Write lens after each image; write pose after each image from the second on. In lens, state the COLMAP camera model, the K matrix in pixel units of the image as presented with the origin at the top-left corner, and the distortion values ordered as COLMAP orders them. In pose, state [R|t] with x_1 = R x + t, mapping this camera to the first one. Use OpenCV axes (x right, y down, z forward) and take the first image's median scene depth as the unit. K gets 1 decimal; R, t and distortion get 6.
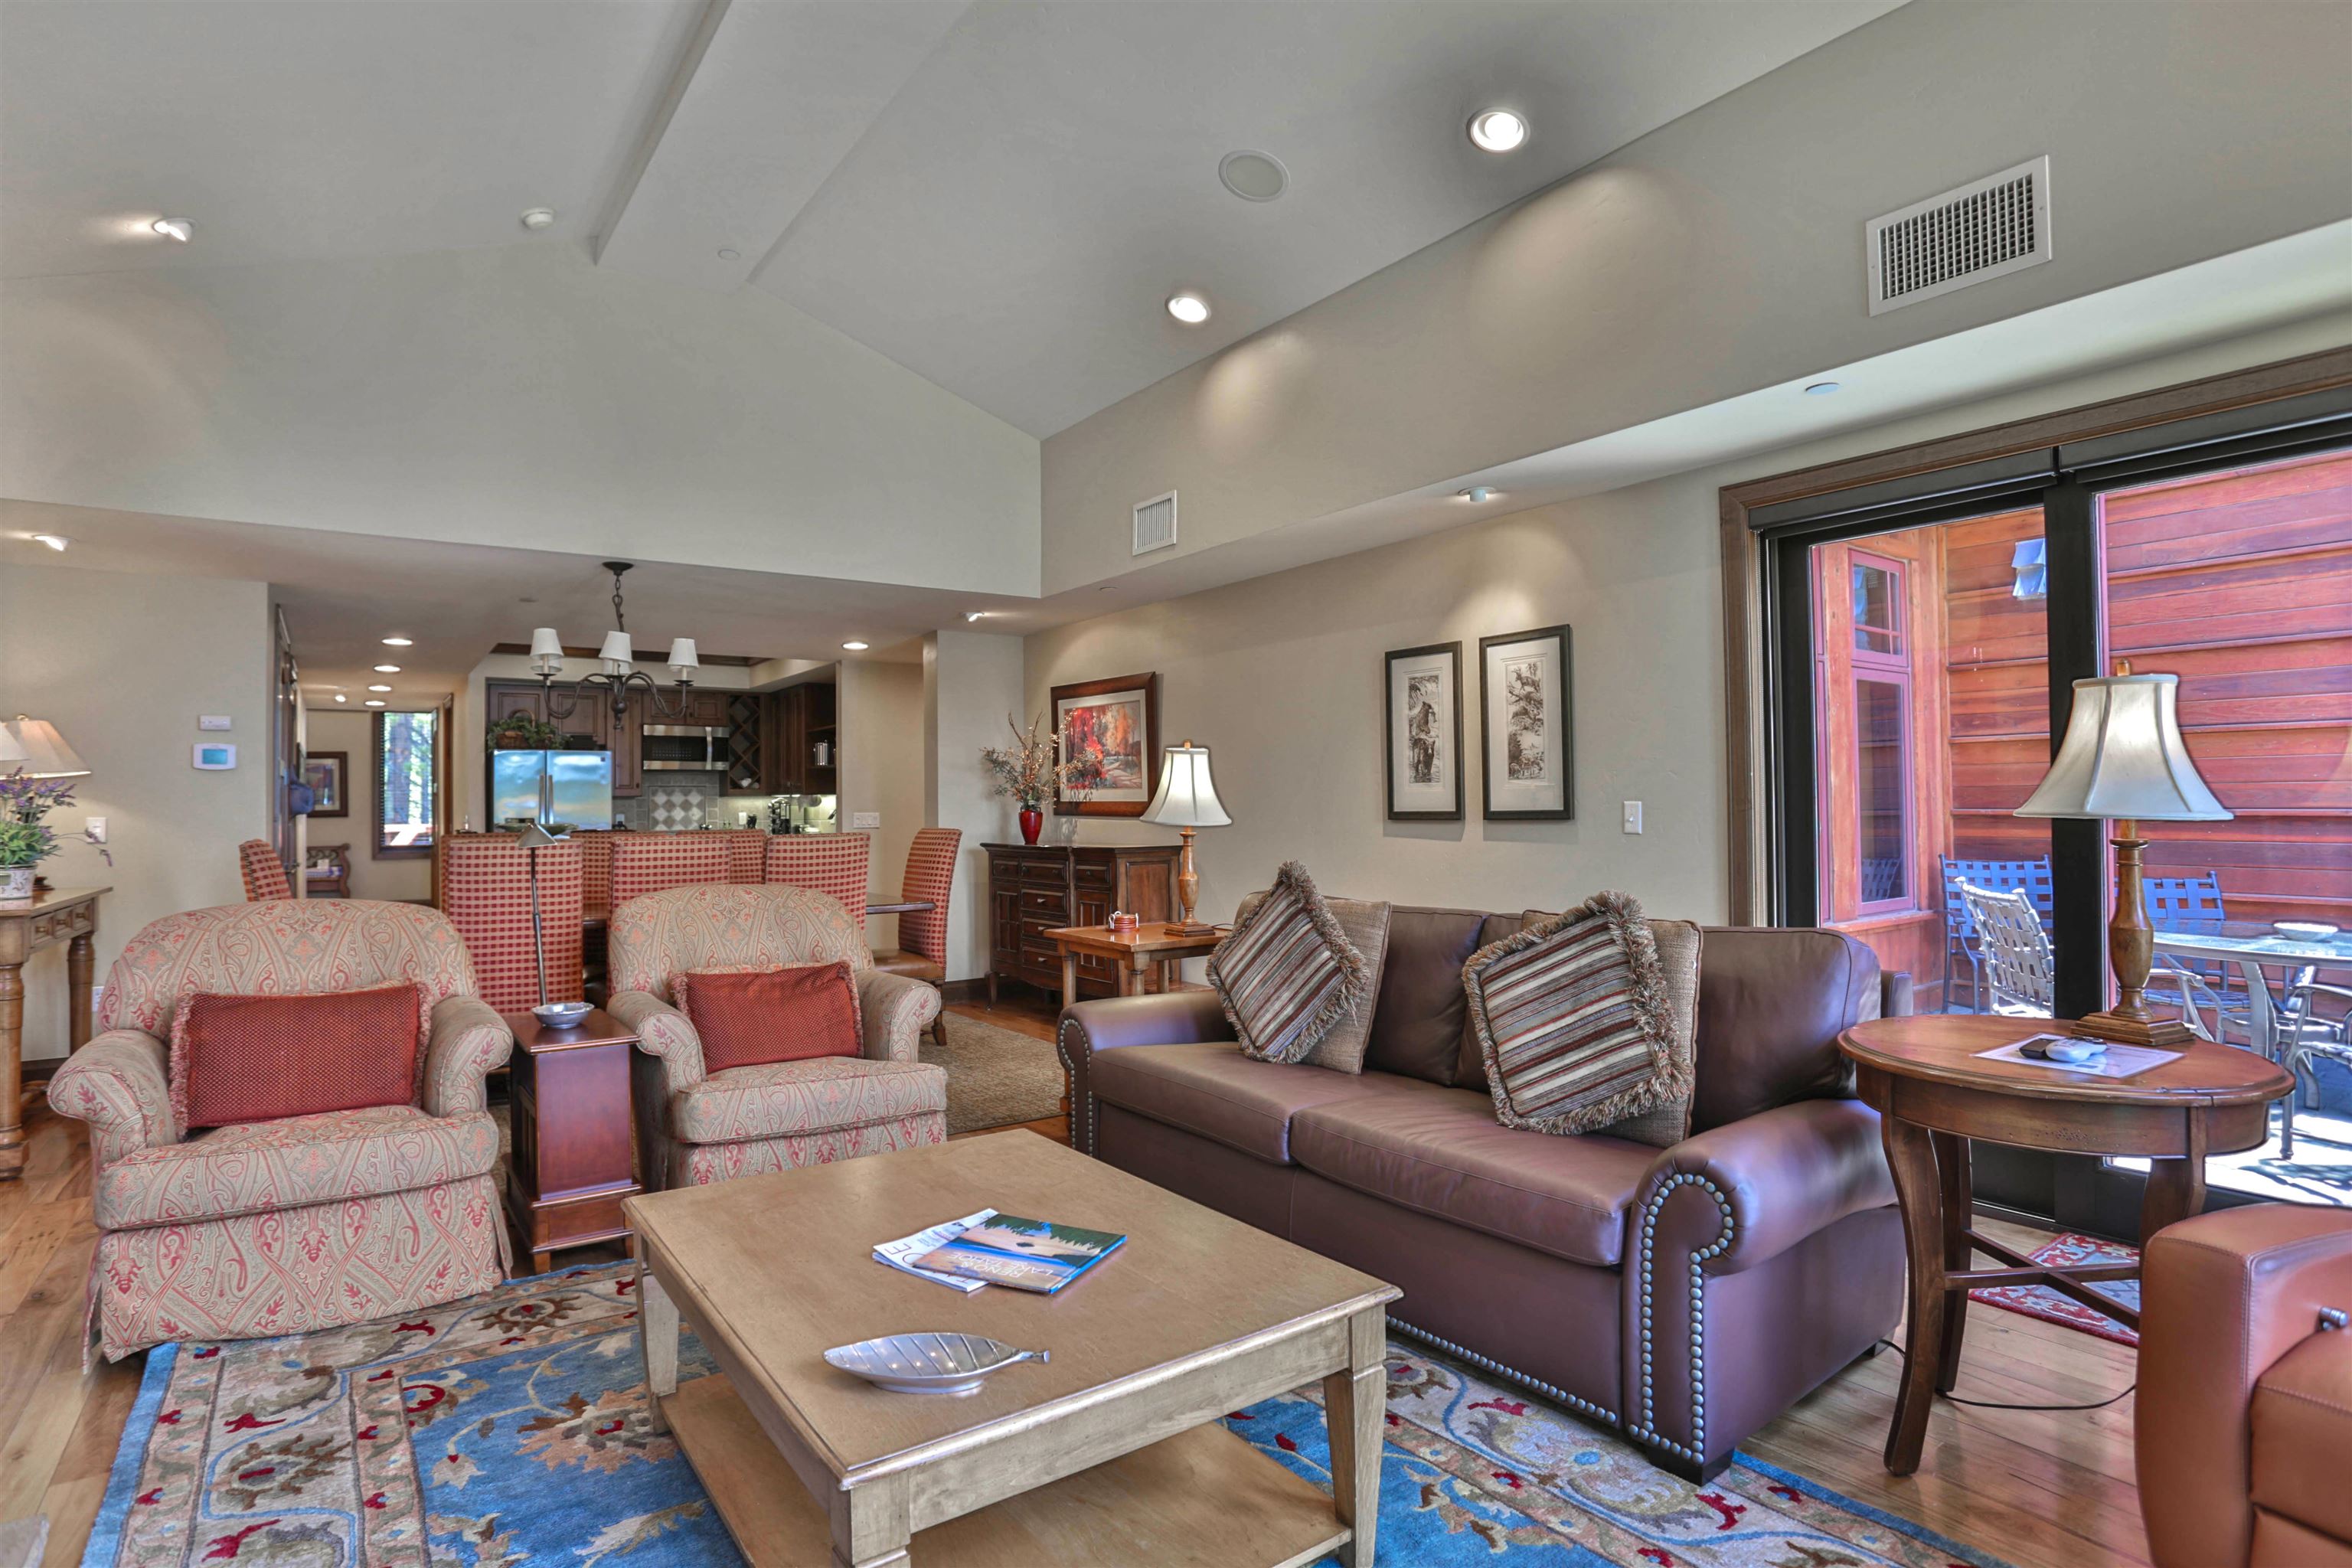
lens RADIAL K [[1210.0, 0, 1171.2], [0, 1210.0, 783.9], [0, 0, 1]] dist [-0.075557, 0.025600]
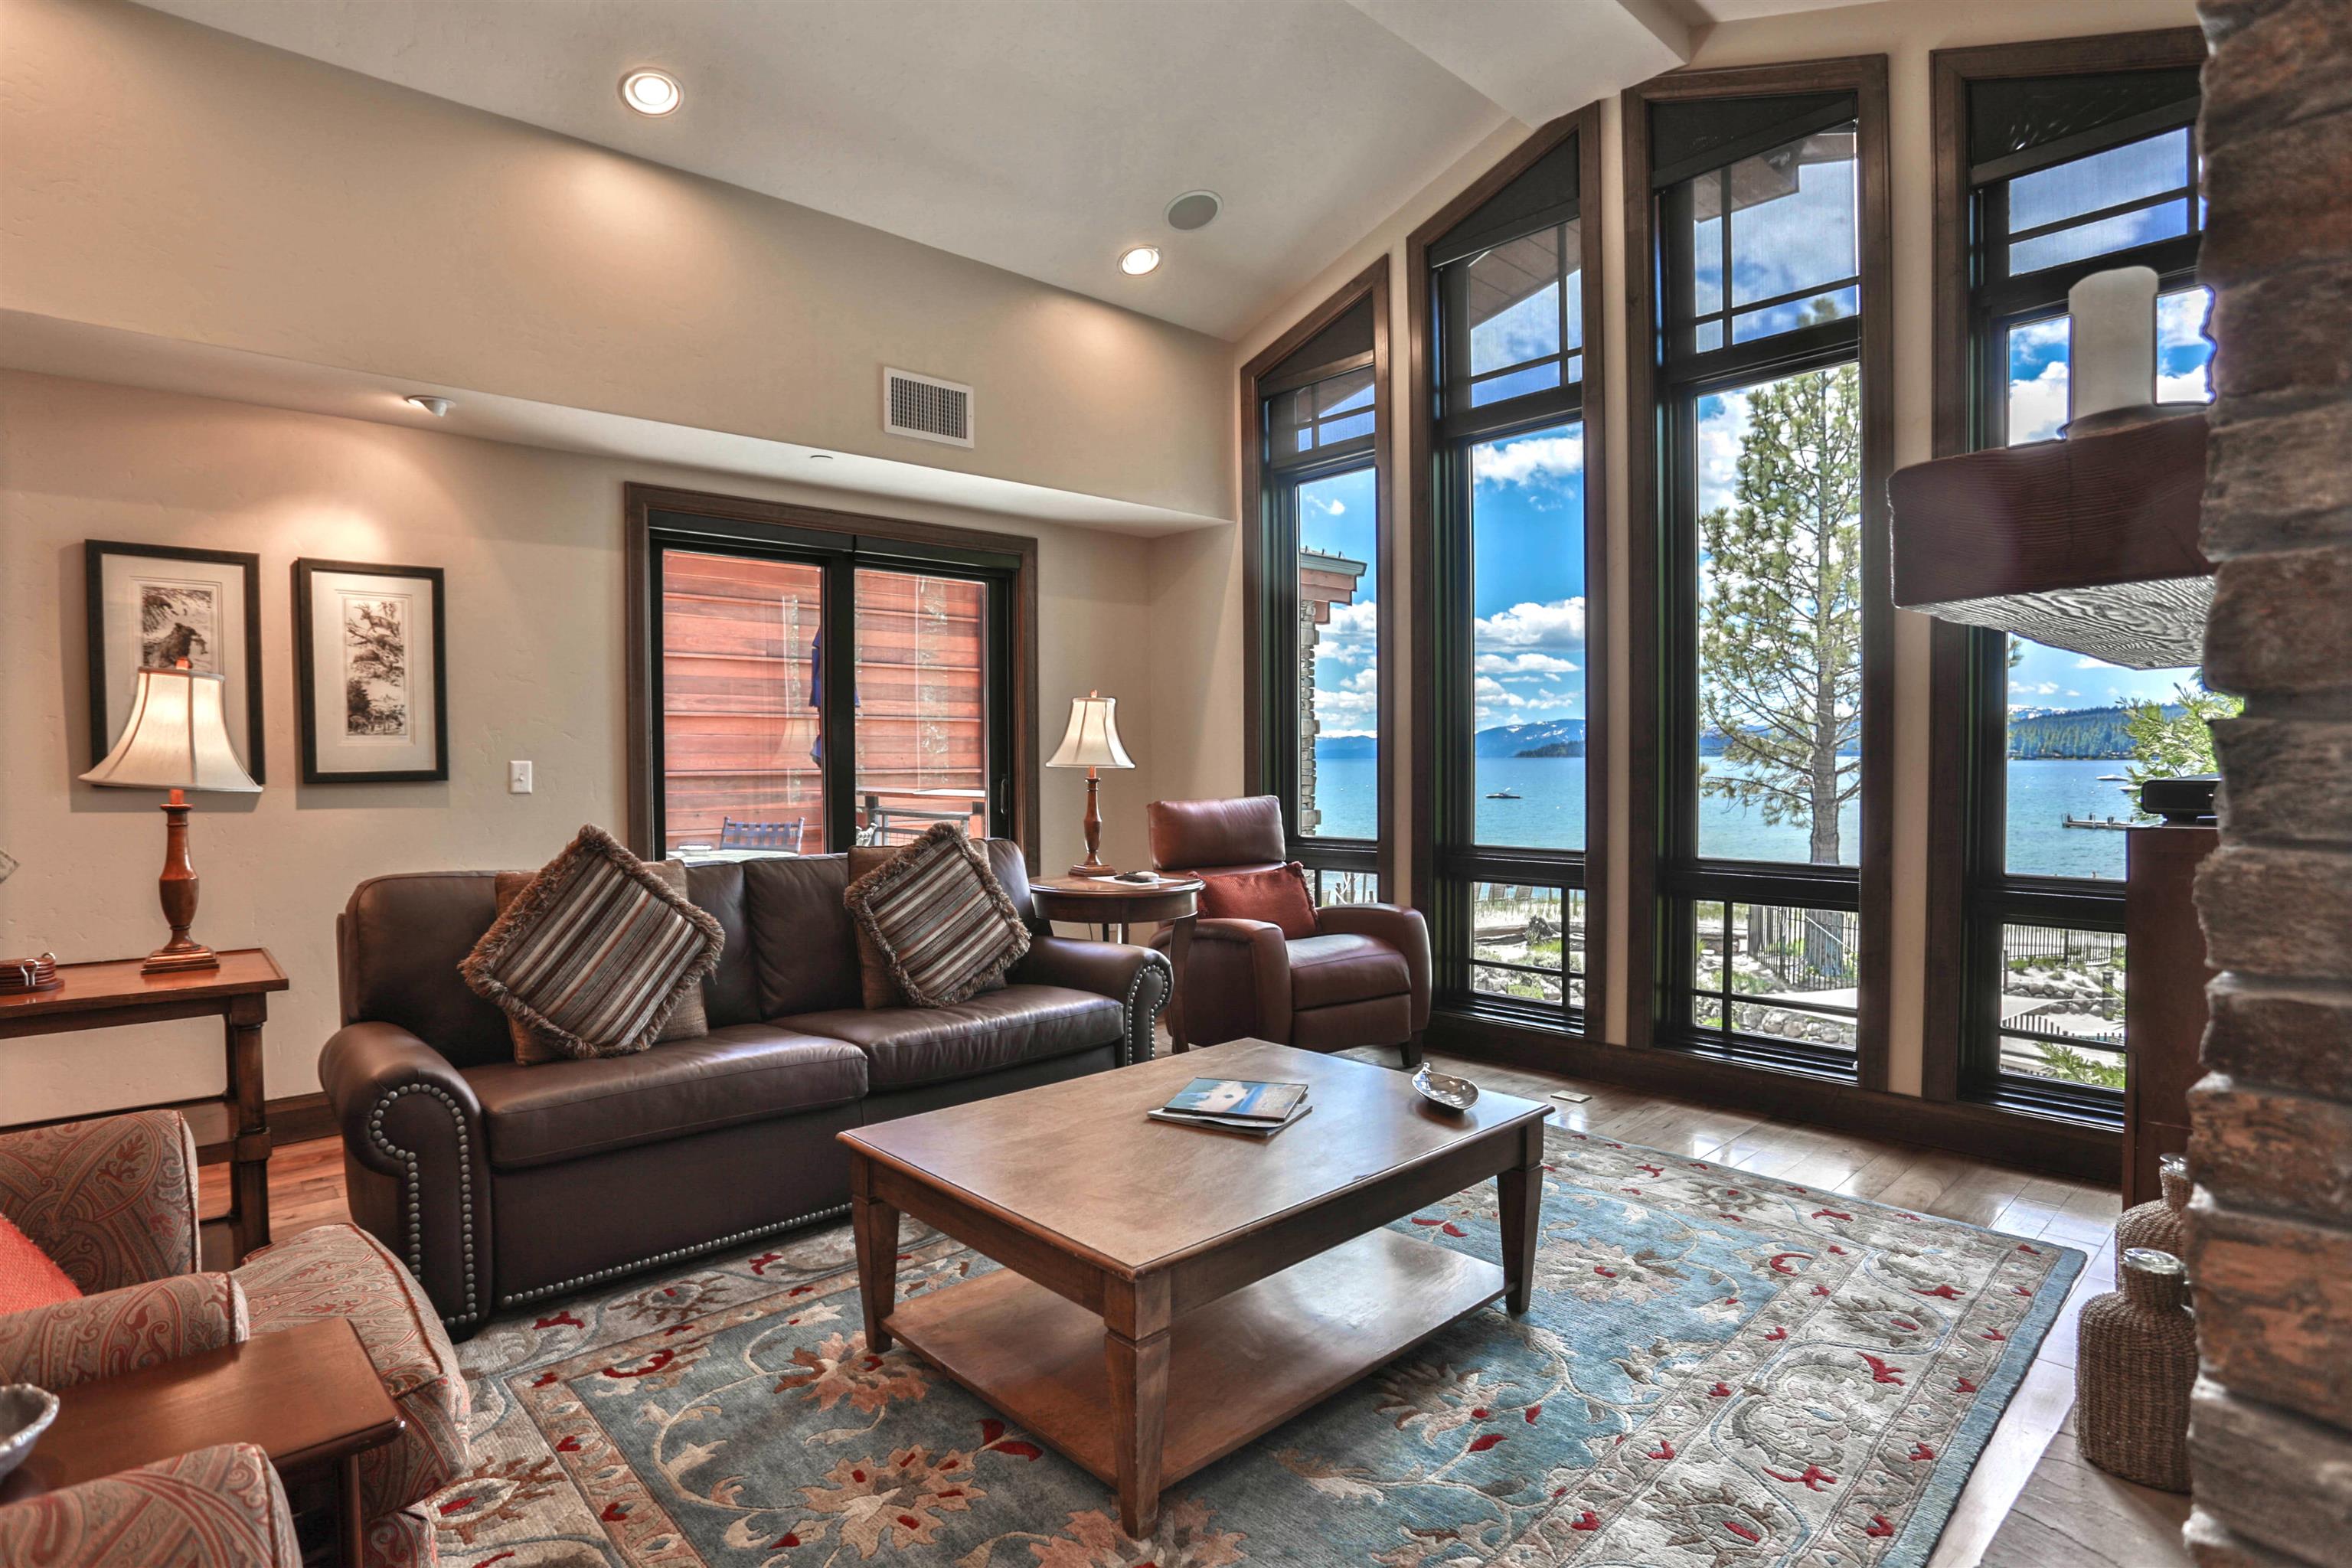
lens RADIAL K [[1210.0, 0, 1159.0], [0, 1210.0, 778.2], [0, 0, 1]] dist [-0.075557, 0.025600]
pose [[-0.117175, -0.004404, 0.993101, -0.612272], [-0.007561, 0.999965, 0.003542, 0.019851], [-0.993082, -0.007094, -0.117205, 0.544392]]
